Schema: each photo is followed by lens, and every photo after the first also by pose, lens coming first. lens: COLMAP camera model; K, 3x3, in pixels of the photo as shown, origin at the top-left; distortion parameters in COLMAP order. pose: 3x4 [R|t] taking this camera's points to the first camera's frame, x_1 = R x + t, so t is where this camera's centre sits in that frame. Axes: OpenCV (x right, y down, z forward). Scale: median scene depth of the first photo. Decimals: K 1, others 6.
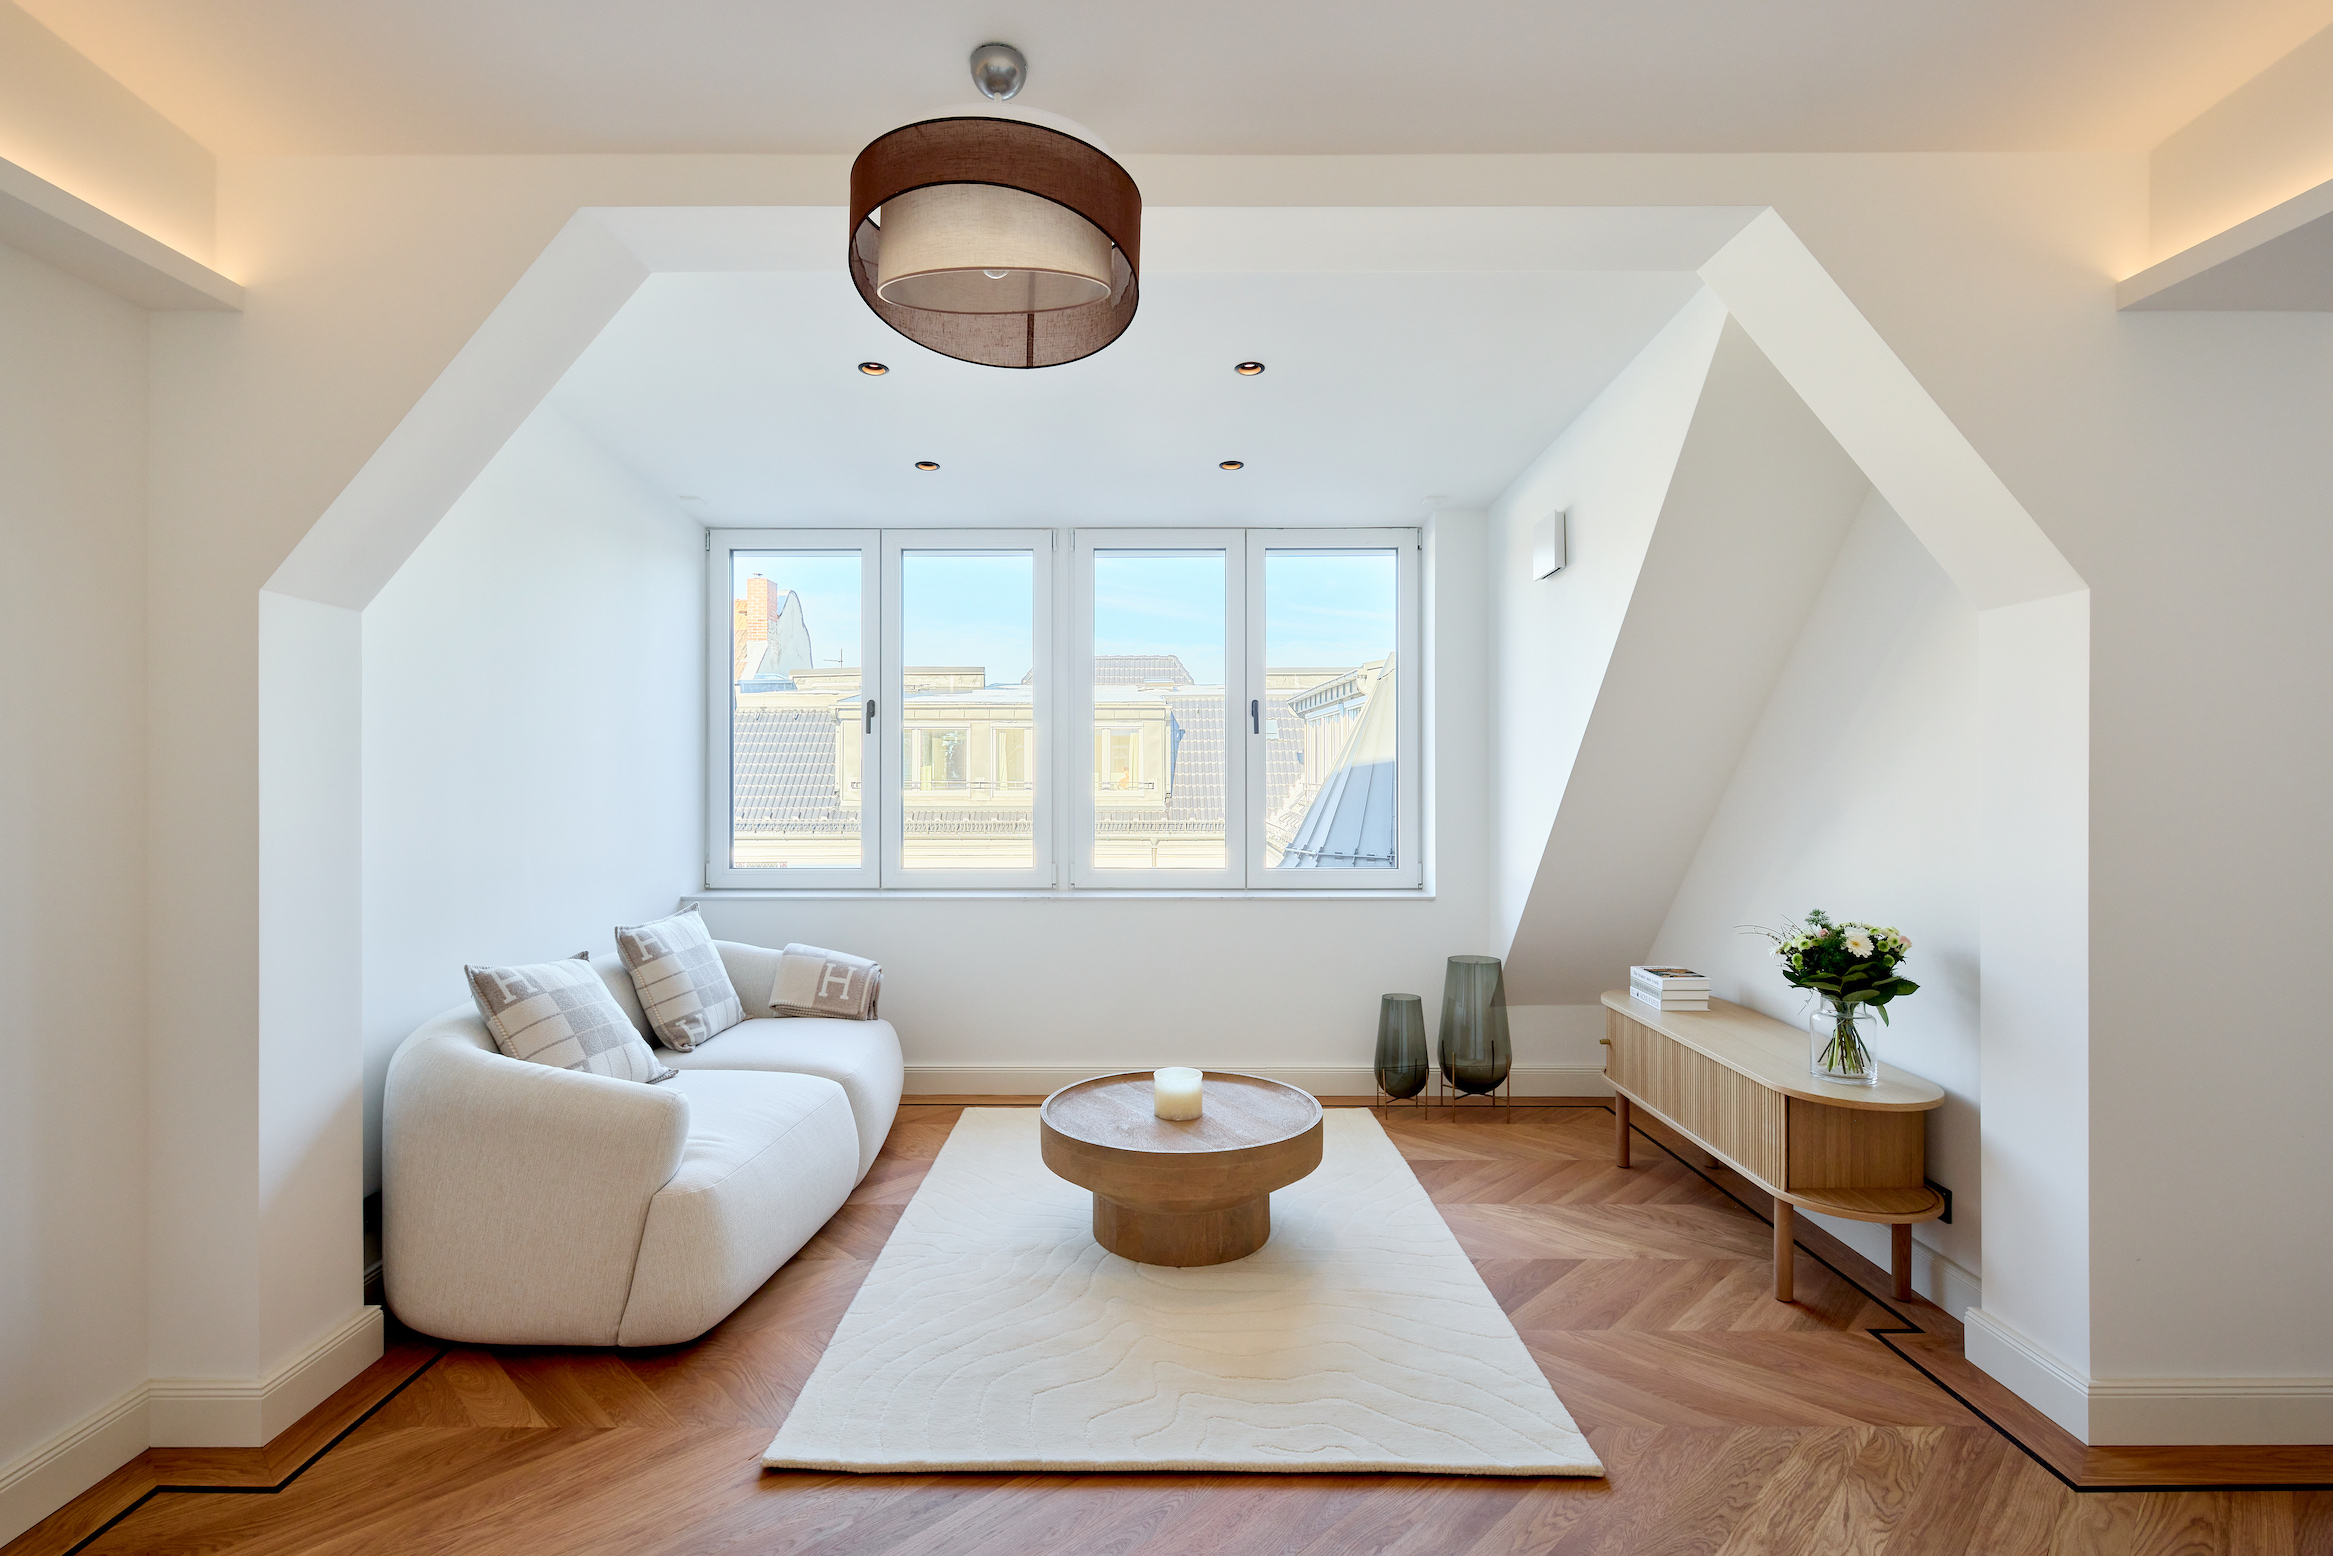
lens RADIAL K [[1133.1, 0, 1158.4], [0, 1133.1, 766.1], [0, 0, 1]] dist [-0.002769, -0.001130]
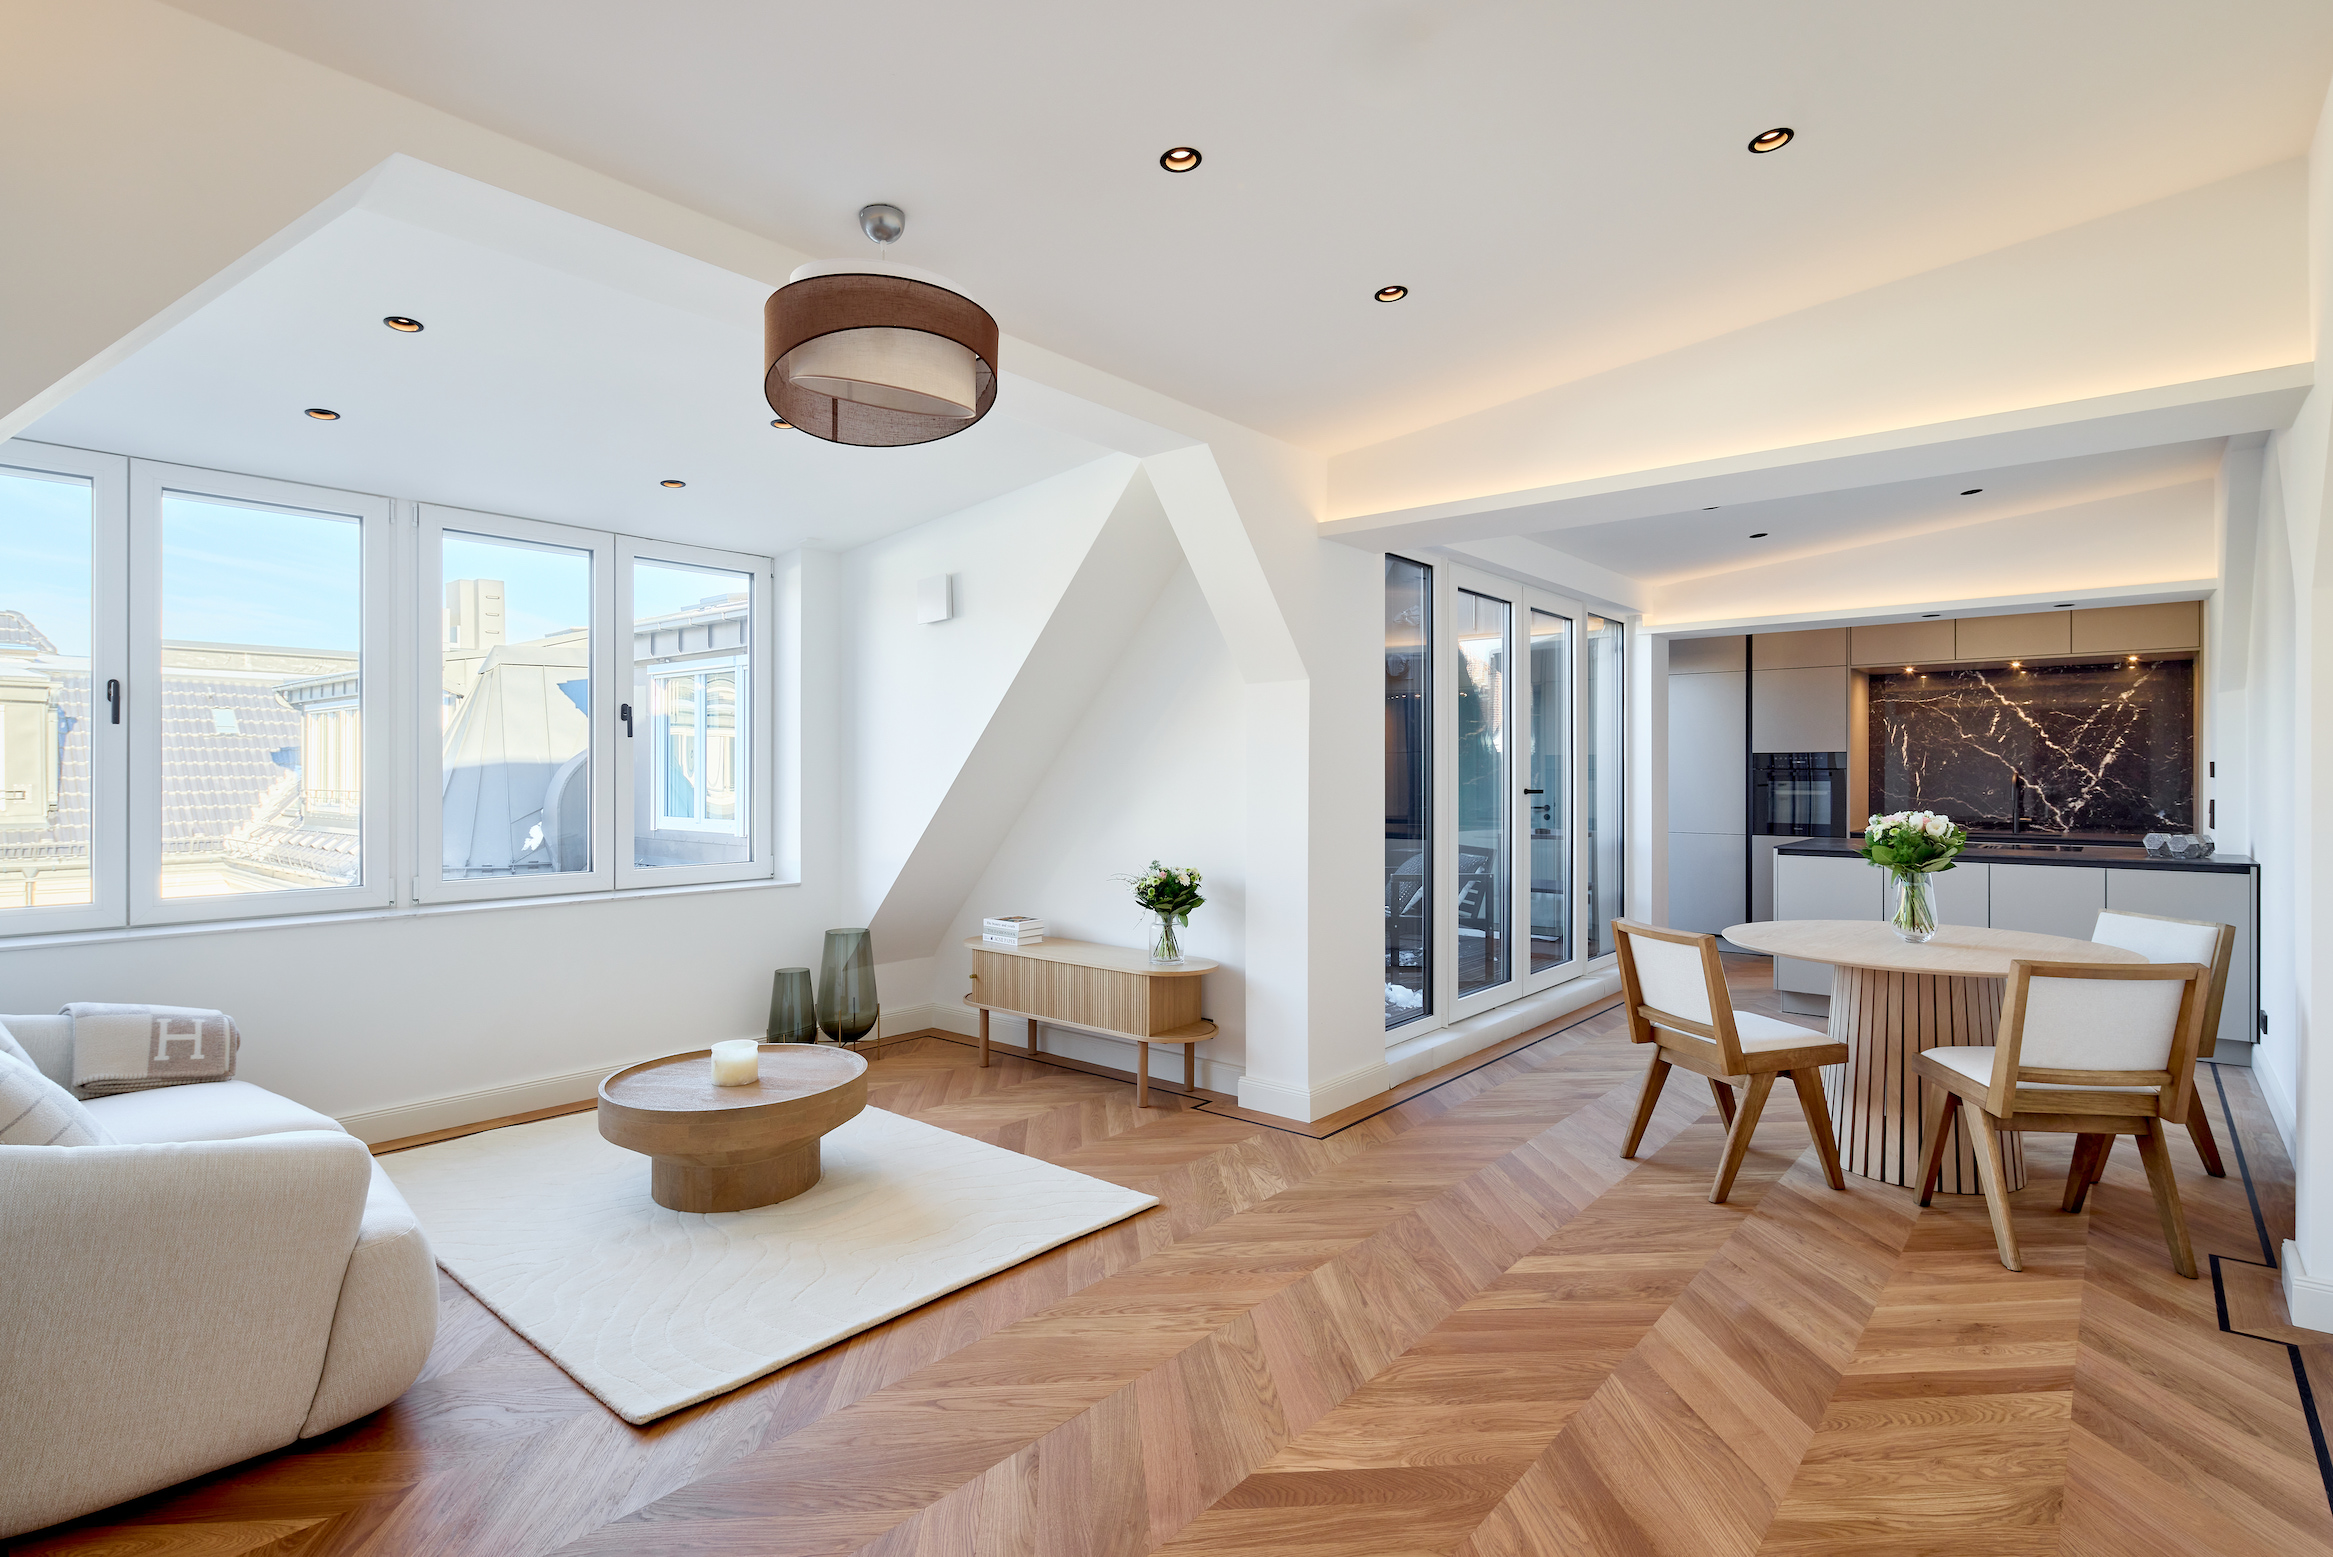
lens RADIAL K [[1129.4, 0, 1166.5], [0, 1129.4, 778.5], [0, 0, 1]] dist [-0.001063, -0.001317]
pose [[0.648167, -0.002262, 0.761495, -0.556880], [-0.003679, 0.999975, 0.006102, 0.000766], [-0.761489, -0.006757, 0.648142, -0.043699]]
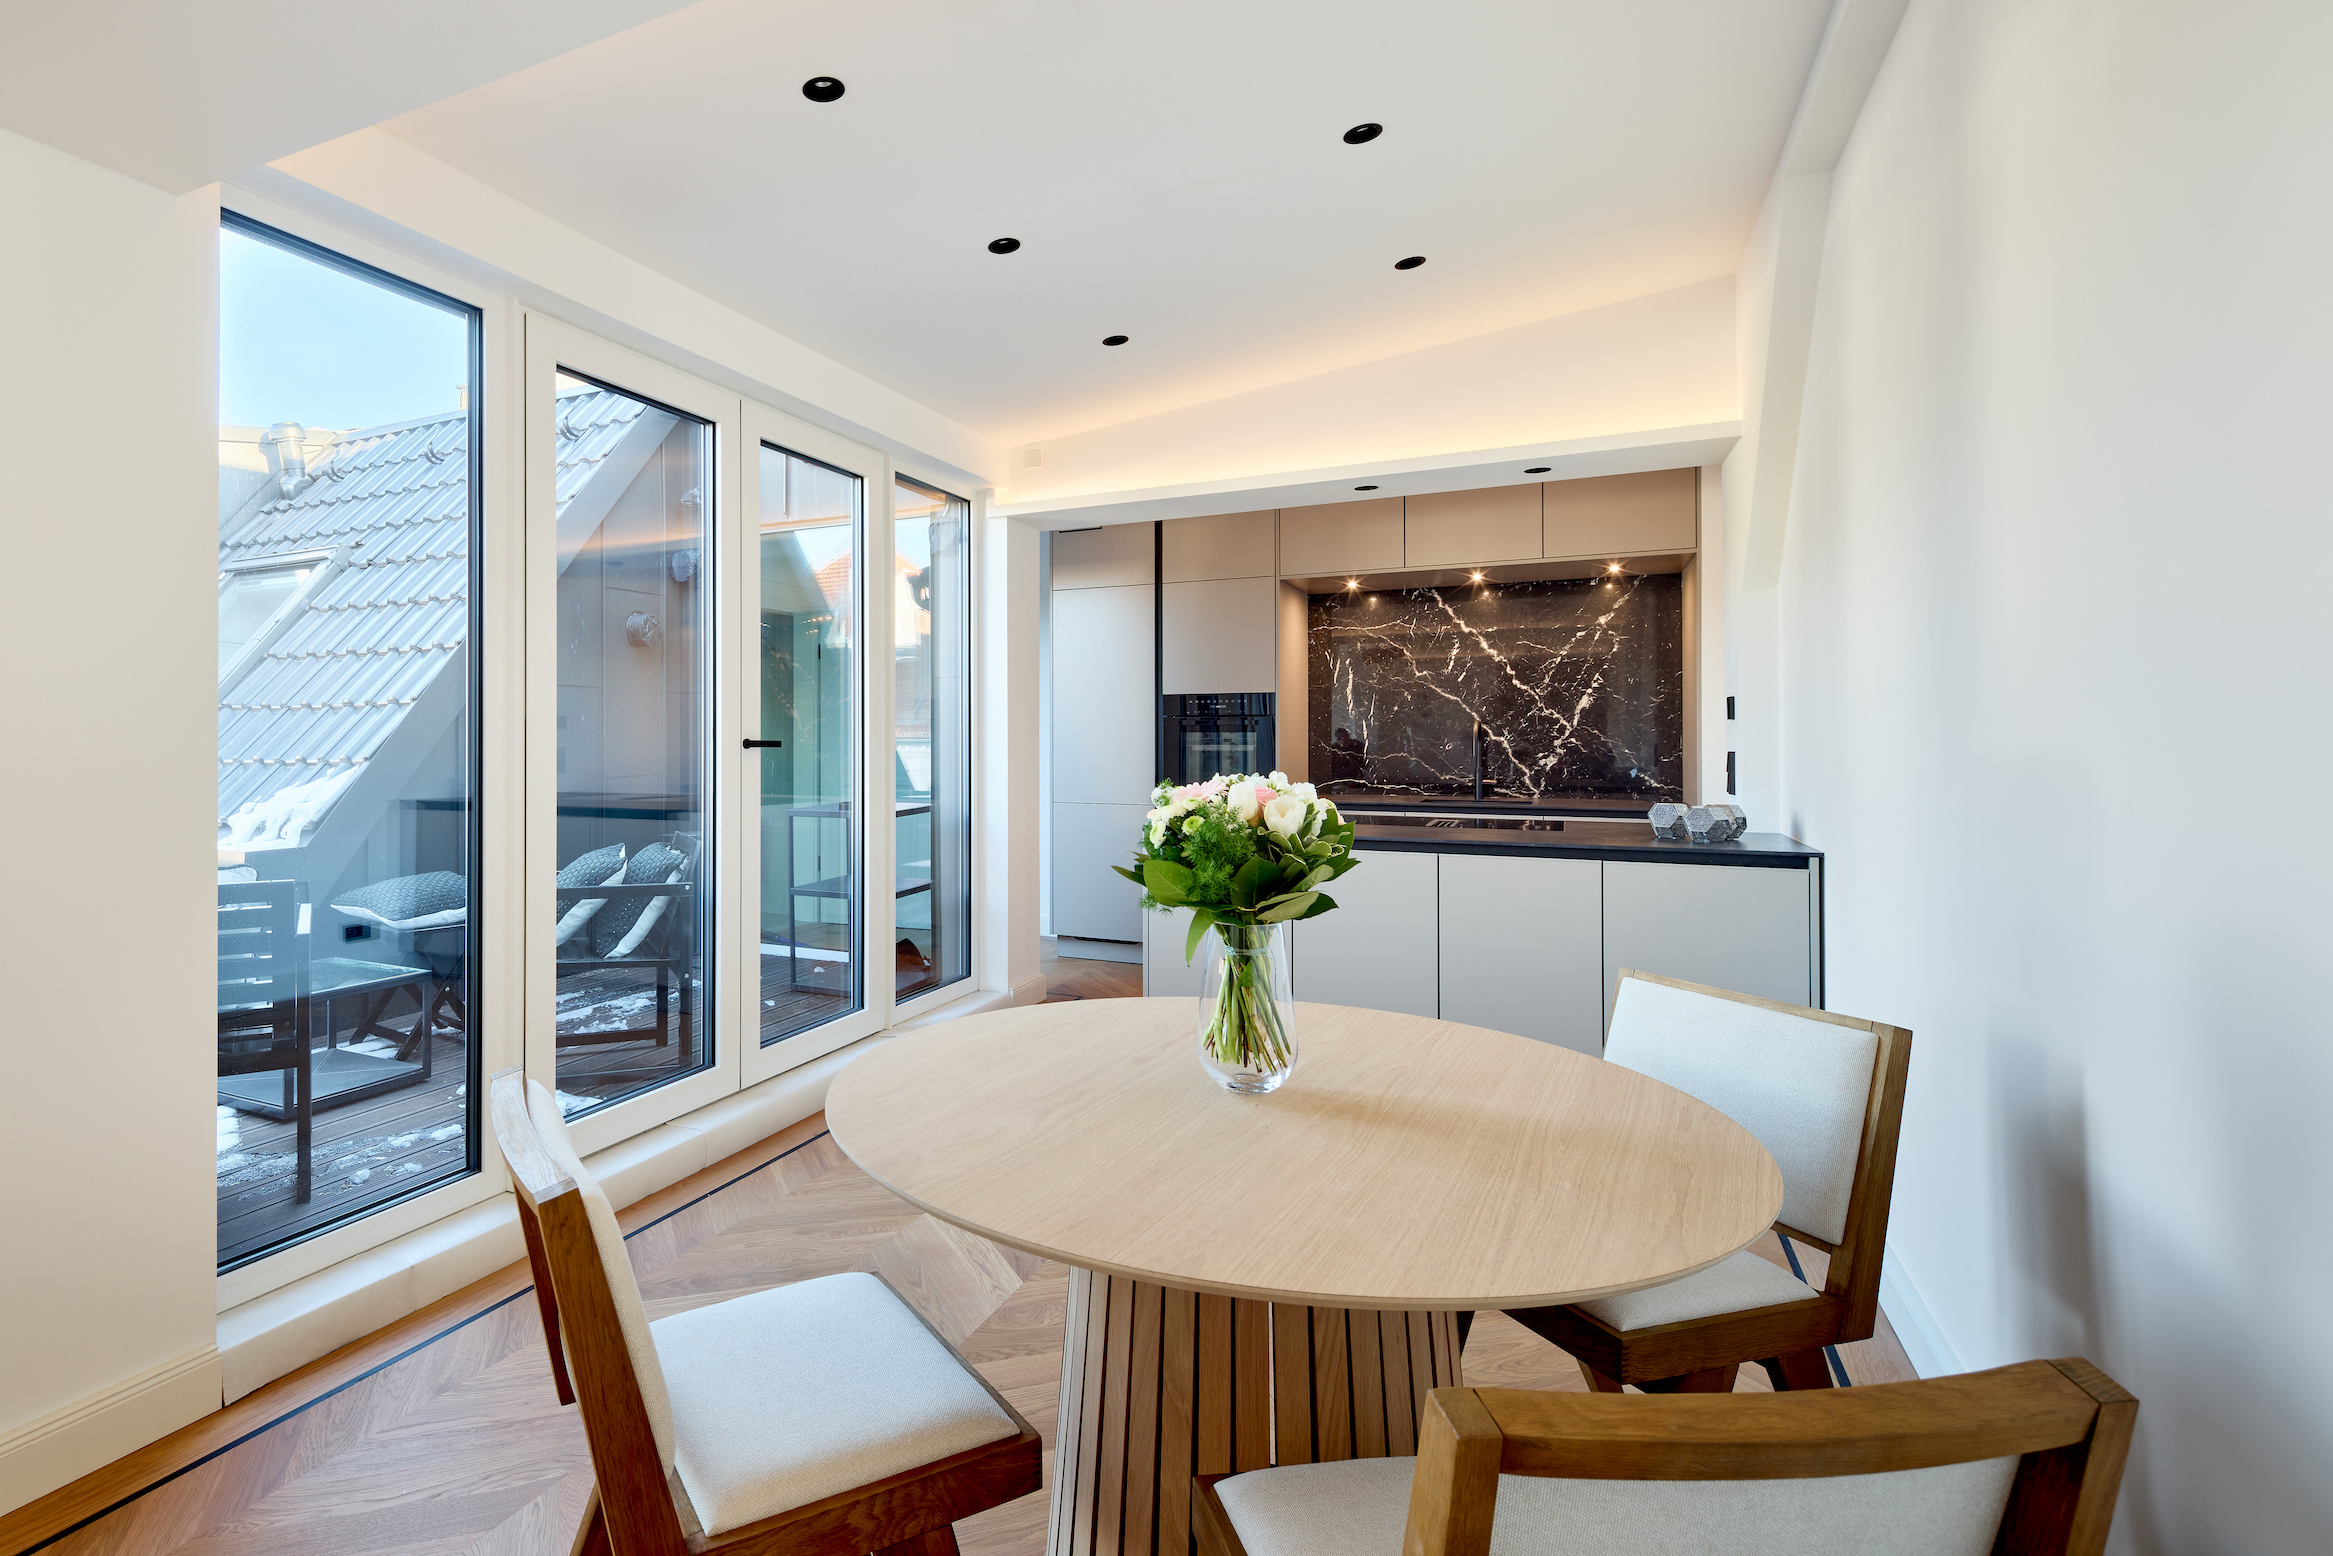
lens RADIAL K [[678.2, 0, 1163.4], [0, 678.2, 750.5], [0, 0, 1]] dist [0.000246, -0.000010]
pose [[0.484426, 0.000730, 0.874832, 0.530397], [-0.003281, 0.999994, 0.000982, 0.028328], [-0.874826, -0.003346, 0.484425, 0.012778]]
